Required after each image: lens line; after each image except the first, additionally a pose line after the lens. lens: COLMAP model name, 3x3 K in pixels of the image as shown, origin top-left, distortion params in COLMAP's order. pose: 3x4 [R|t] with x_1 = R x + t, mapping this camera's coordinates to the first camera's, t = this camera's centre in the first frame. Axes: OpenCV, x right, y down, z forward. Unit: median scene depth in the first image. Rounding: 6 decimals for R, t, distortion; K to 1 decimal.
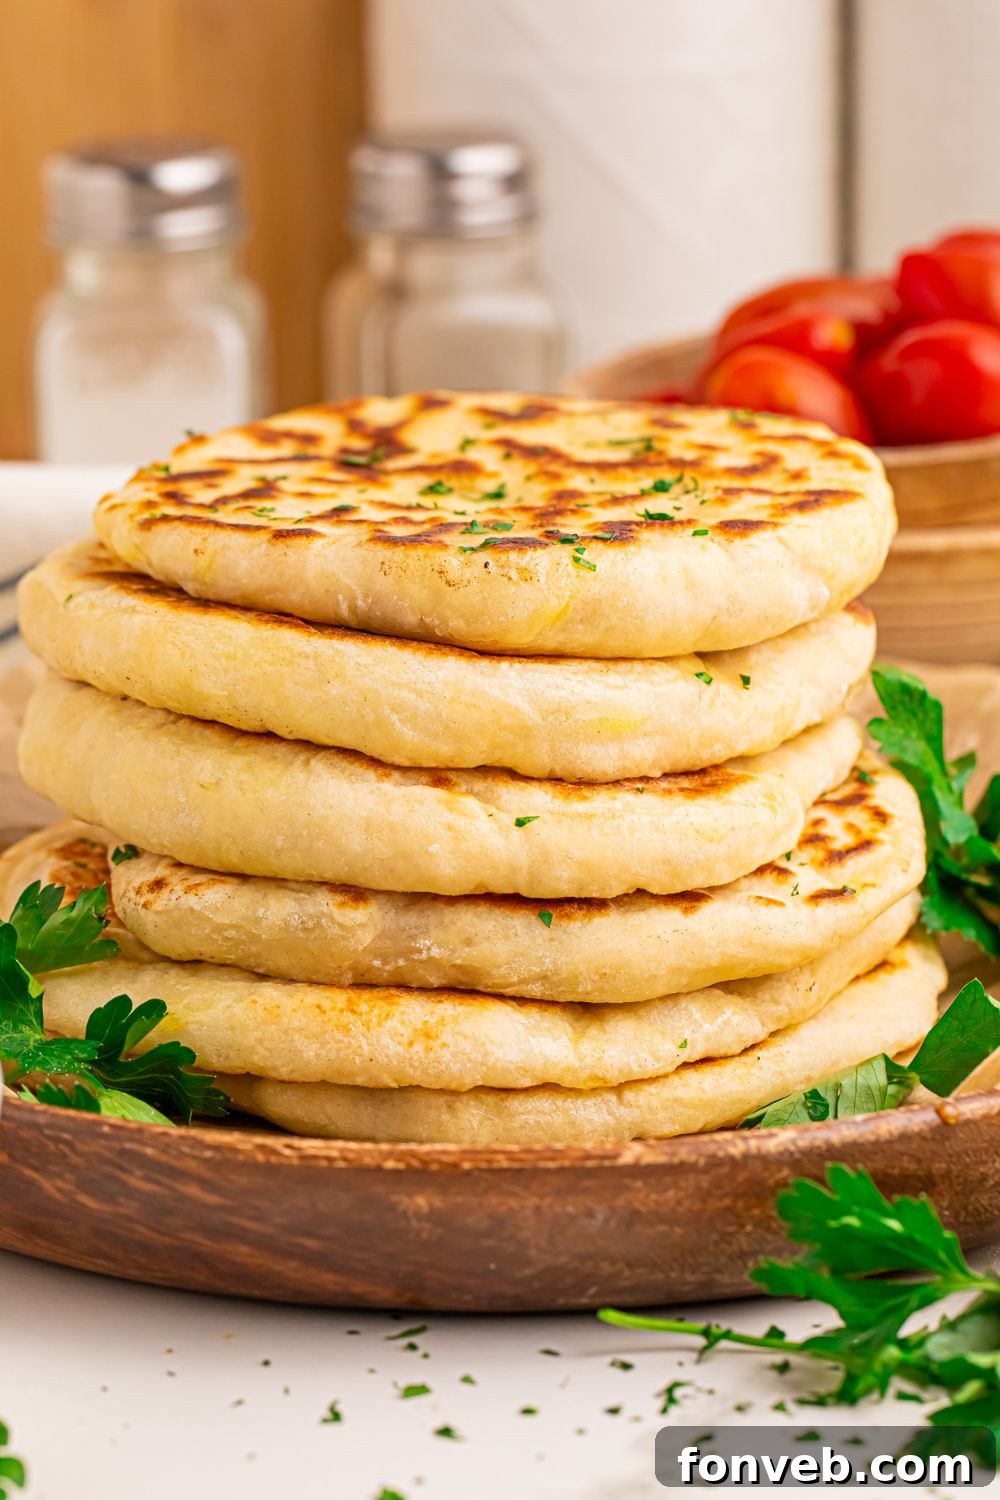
lens RADIAL K [[6123.9, 0, 509.8], [0, 6123.9, 552.4], [0, 0, 1]] dist [0.193412, 0.000000]
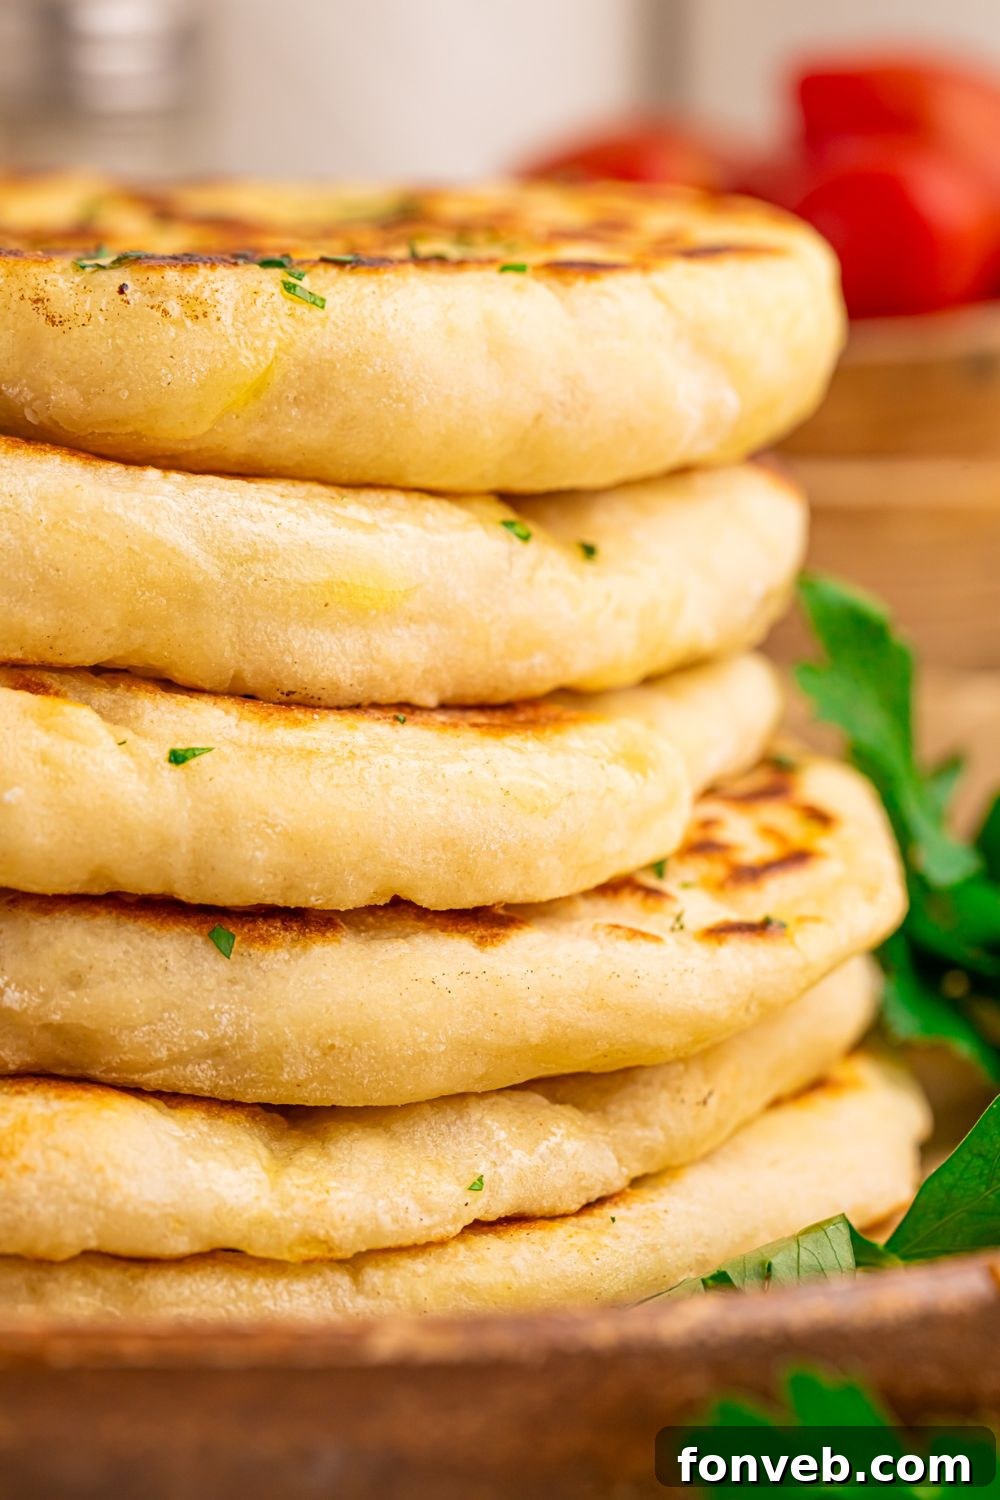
lens RADIAL K [[6123.9, 0, 411.8], [0, 6123.9, 708.4], [0, 0, 1]] dist [0.193412, 0.000000]
pose [[0.998697, 0.018956, 0.047388, -0.003286], [-0.015285, 0.996940, -0.076664, 0.080152], [-0.048696, 0.075839, 0.995930, 0.467751]]
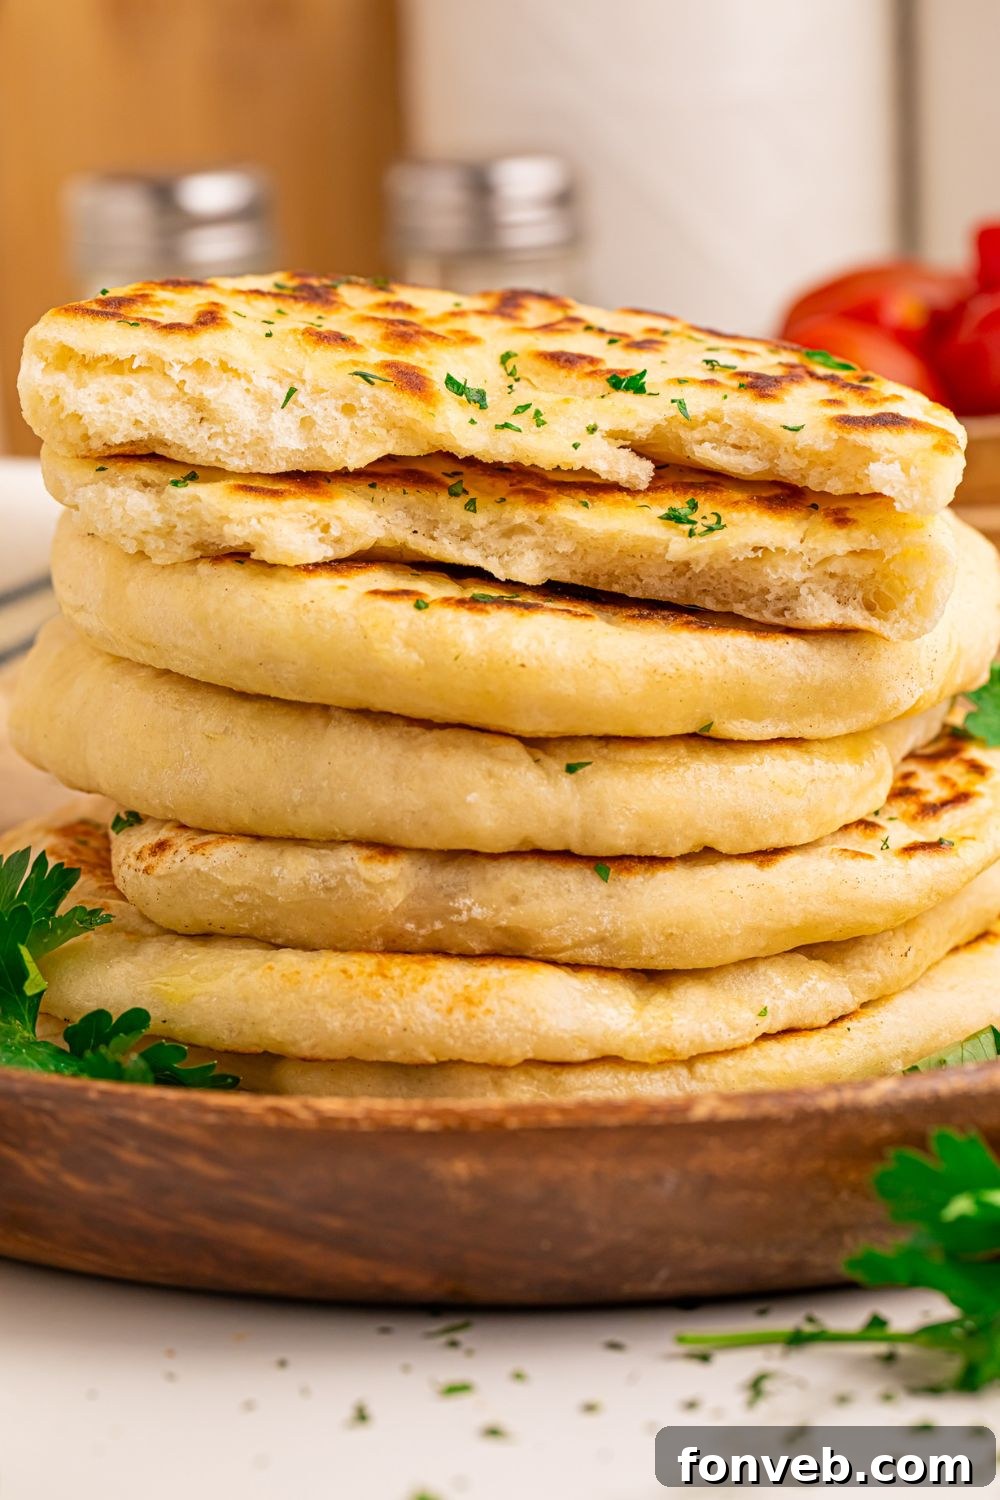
lens RADIAL K [[5090.8, 0, 524.0], [0, 5090.8, 731.0], [0, 0, 1]] dist [0.212620, 0.000000]
pose [[0.999773, -0.018125, -0.011206, 0.003184], [0.017622, 0.998903, -0.043394, 0.071391], [0.011980, 0.043186, 0.998995, 0.271953]]
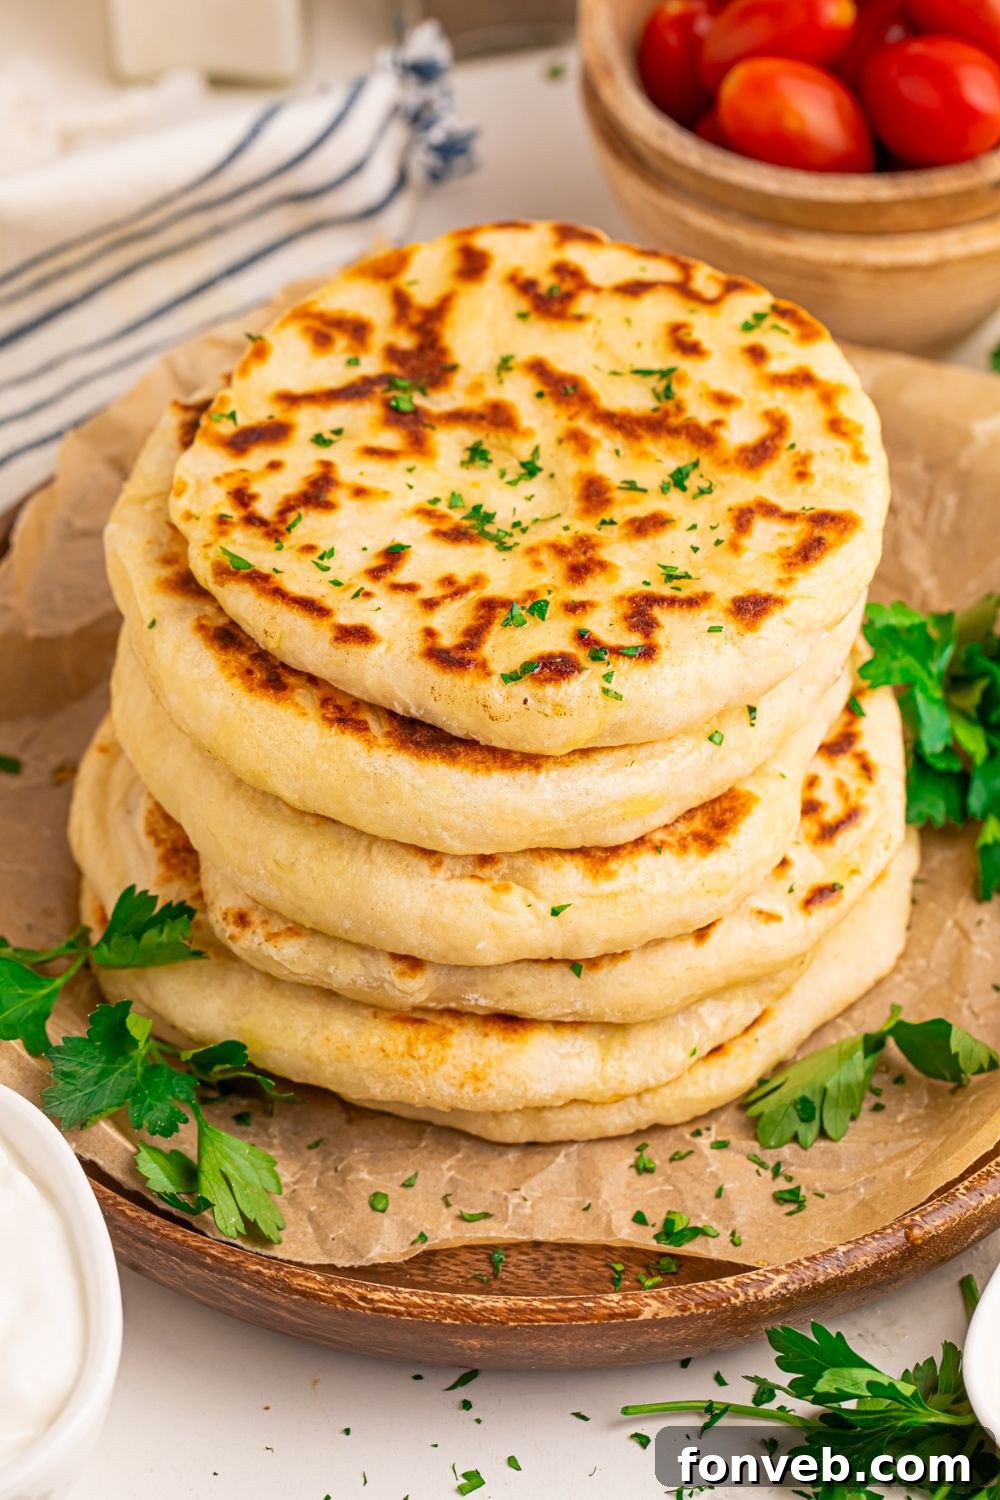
lens RADIAL K [[5090.8, 0, 514.5], [0, 5090.8, 745.0], [0, 0, 1]] dist [0.212620, 0.000000]
pose [[0.999995, -0.002444, 0.001802, -0.007568], [0.001134, 0.850978, 0.525199, -0.485803], [-0.002817, -0.525195, 0.850977, 0.198920]]
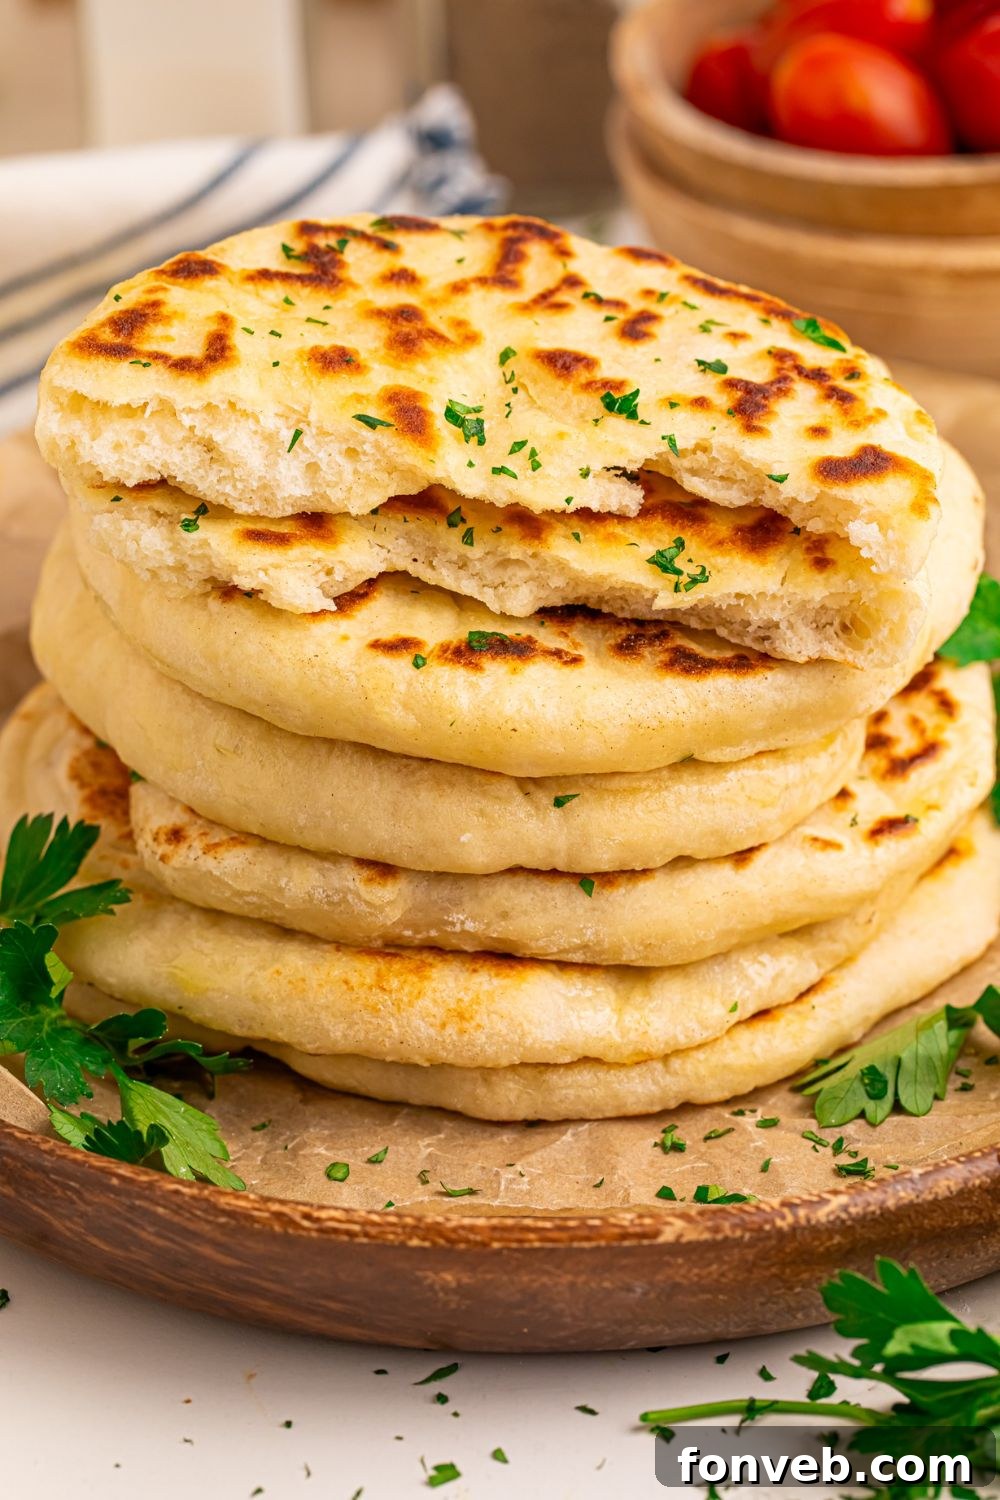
lens RADIAL K [[5090.8, 0, 497.5], [0, 5090.8, 783.5], [0, 0, 1]] dist [0.212620, 0.000000]
pose [[0.999650, 0.001972, -0.026371, 0.012702], [0.005536, 0.959510, 0.281621, -0.175334], [0.025858, -0.281668, 0.959163, 0.255098]]
